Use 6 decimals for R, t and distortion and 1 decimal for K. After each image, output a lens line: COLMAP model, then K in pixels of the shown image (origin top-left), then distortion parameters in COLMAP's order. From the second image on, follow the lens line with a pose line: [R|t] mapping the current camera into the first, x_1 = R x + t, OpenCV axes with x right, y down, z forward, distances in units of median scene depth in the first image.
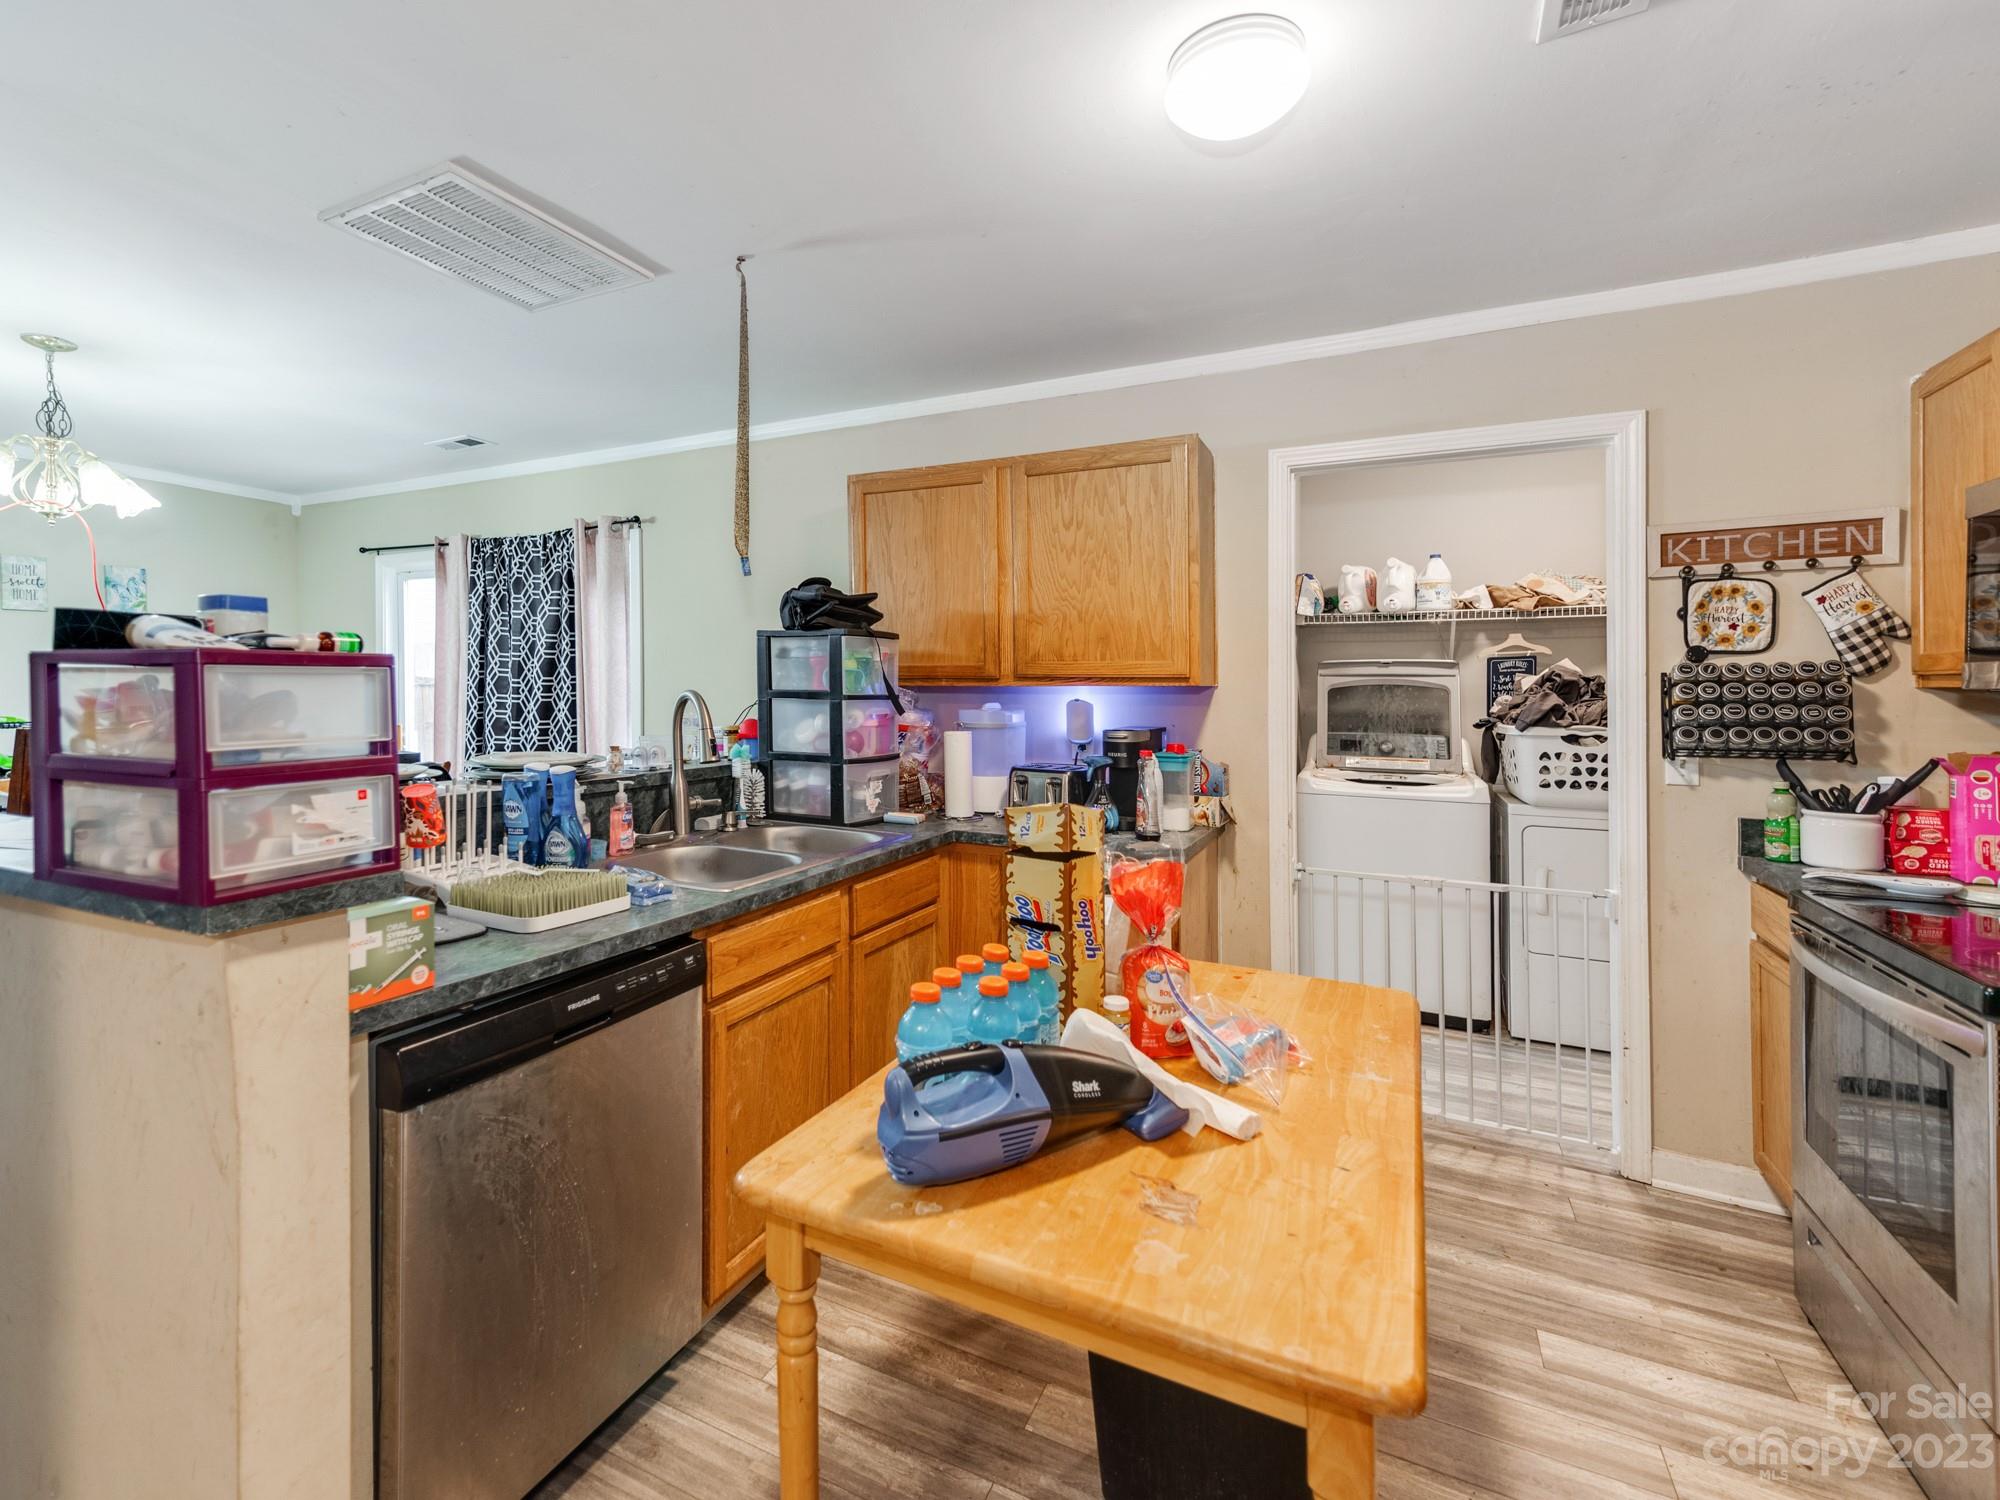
lens RADIAL K [[904.1, 0, 959.4], [0, 904.1, 678.8], [0, 0, 1]] dist [0.006234, -0.000232]
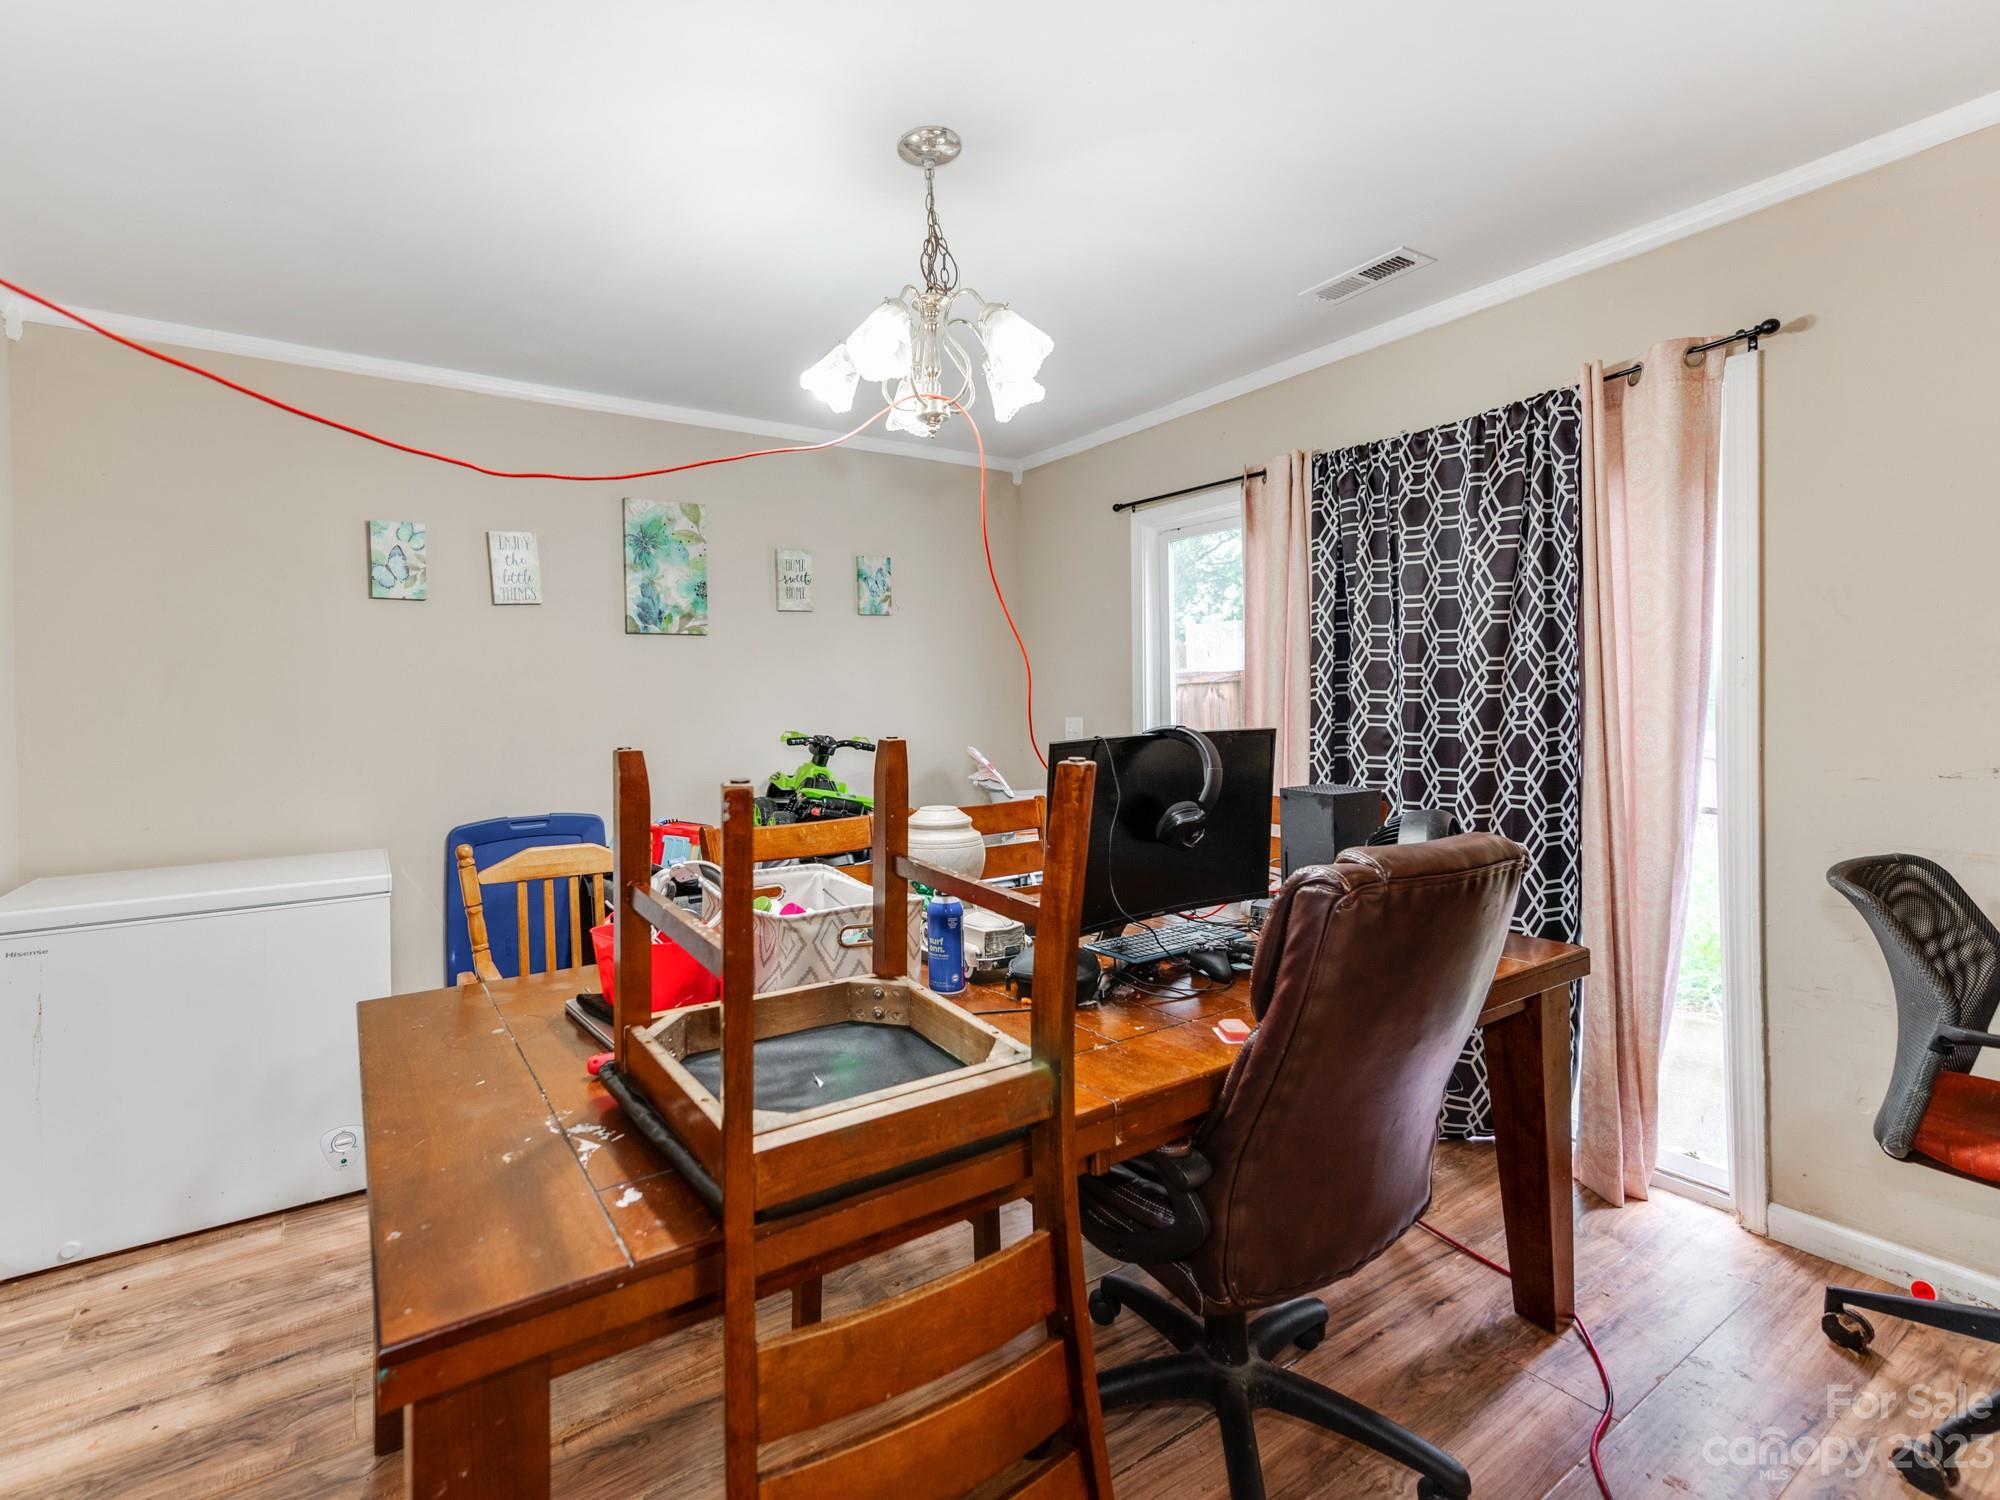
lens RADIAL K [[913.3, 0, 928.7], [0, 913.3, 698.0], [0, 0, 1]] dist [0.021415, -0.000390]
pose [[0.856951, -0.022621, -0.514902, -0.447886], [0.026554, 0.999647, 0.000276, 0.014575], [0.514714, -0.013910, 0.857249, 0.288384]]
